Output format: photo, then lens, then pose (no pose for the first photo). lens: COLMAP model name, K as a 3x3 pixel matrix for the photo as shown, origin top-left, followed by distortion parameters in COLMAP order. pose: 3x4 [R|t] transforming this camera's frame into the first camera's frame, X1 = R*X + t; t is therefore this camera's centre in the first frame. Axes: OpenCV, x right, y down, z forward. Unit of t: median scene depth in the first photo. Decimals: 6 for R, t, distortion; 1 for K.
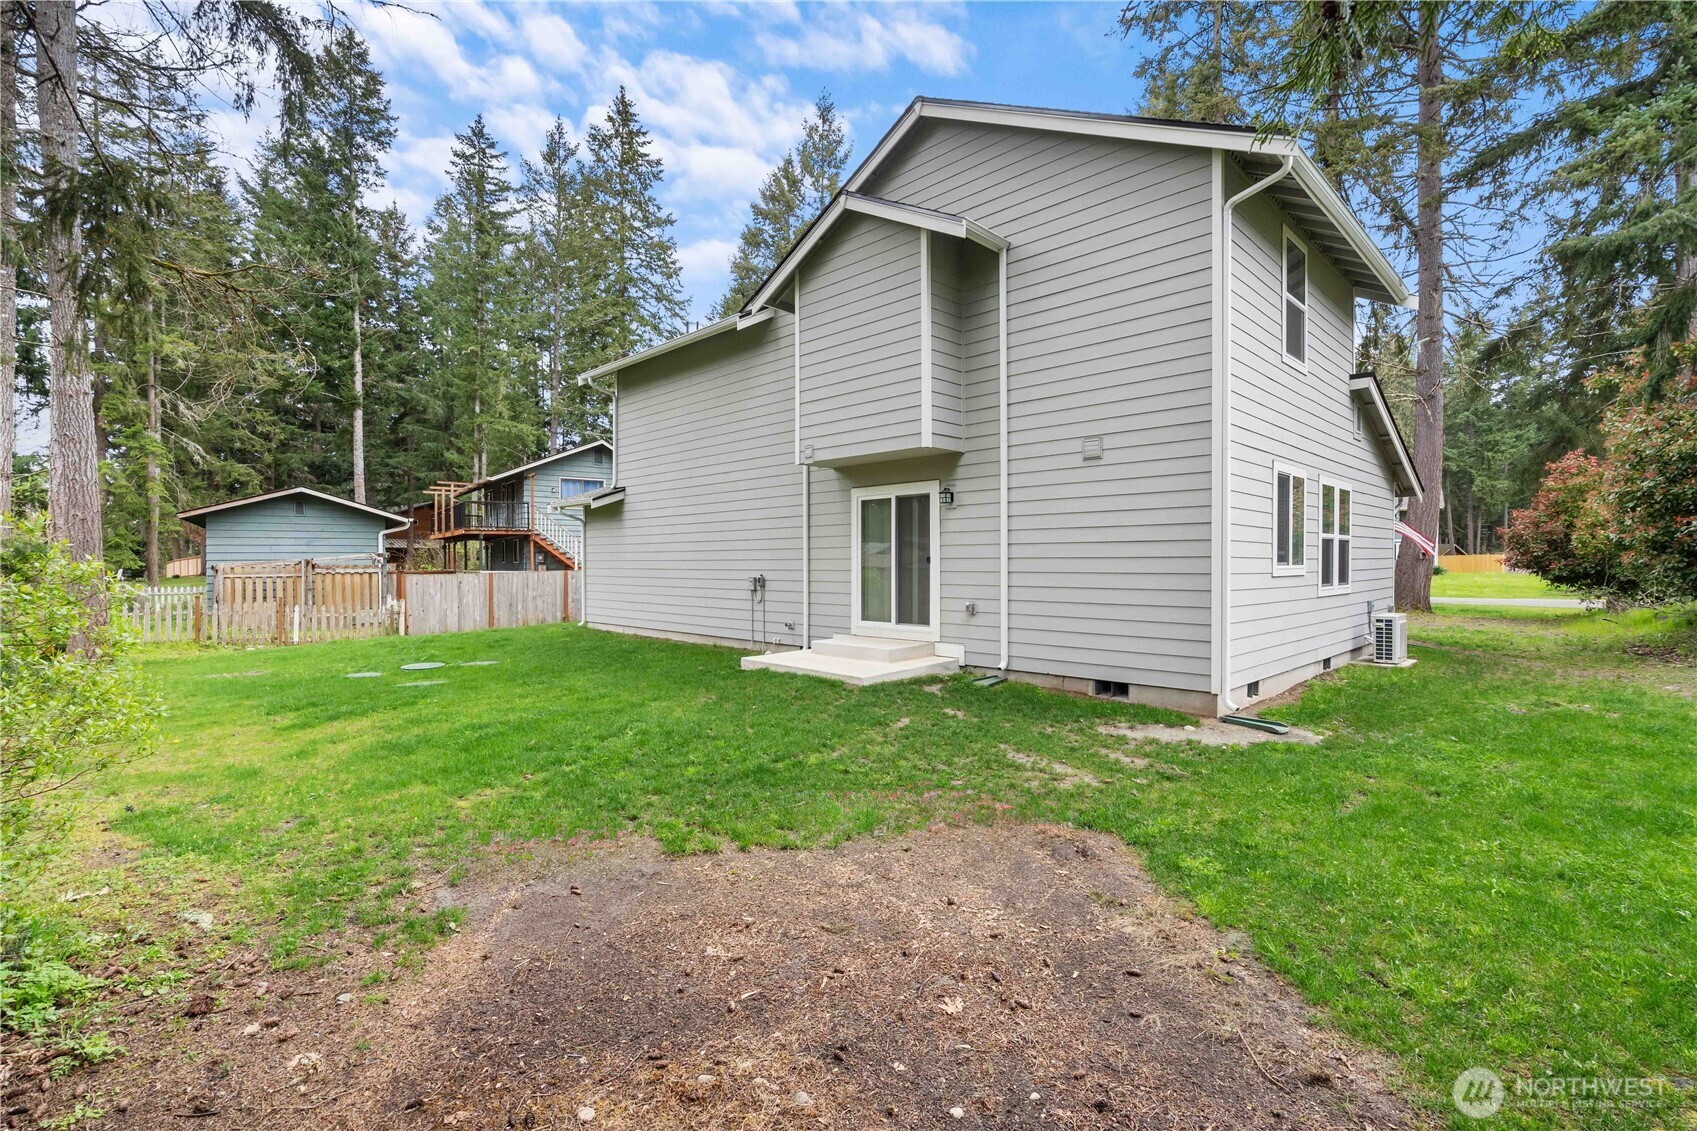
lens RADIAL K [[775.6, 0, 847.4], [0, 775.6, 564.4], [0, 0, 1]] dist [-0.001898, 0.001379]
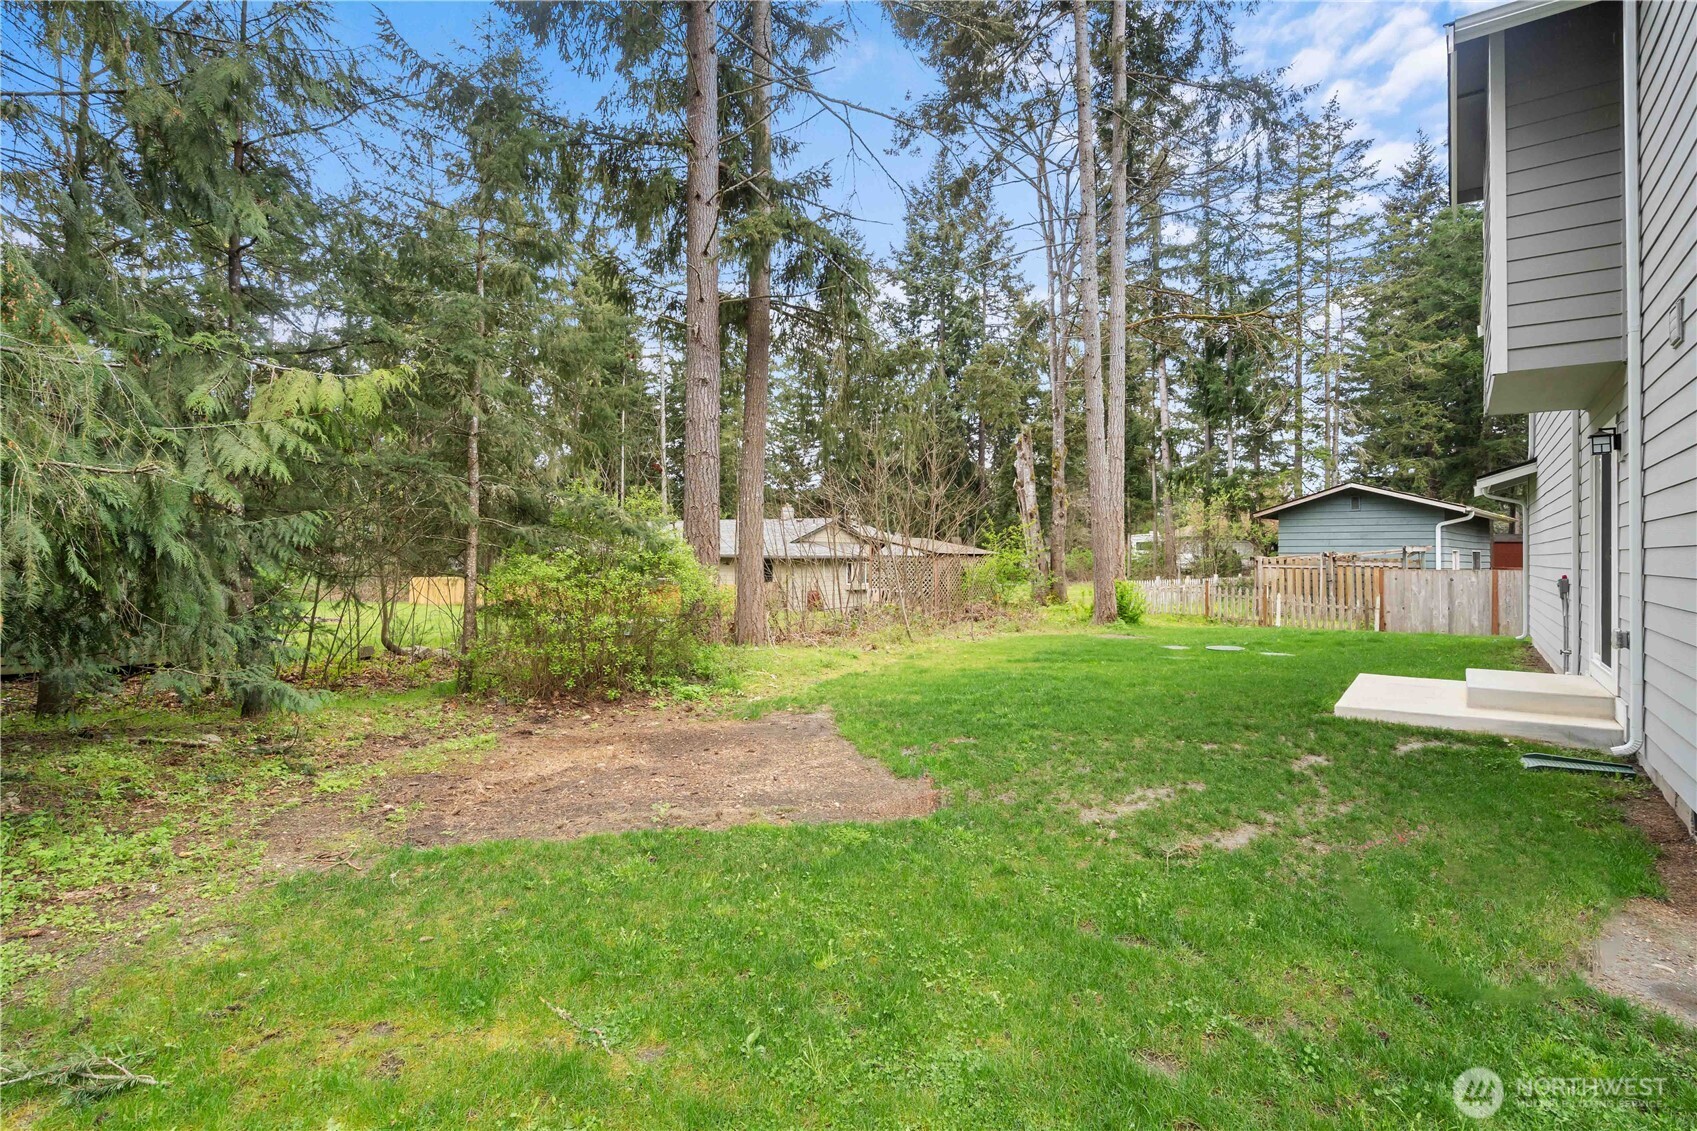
lens RADIAL K [[834.8, 0, 848.0], [0, 834.8, 557.8], [0, 0, 1]] dist [-0.000692, -0.000066]
pose [[0.154544, 0.006446, -0.987965, 0.340675], [-0.012767, 0.999908, 0.004527, 0.003906], [0.987903, 0.011913, 0.154612, 0.188865]]
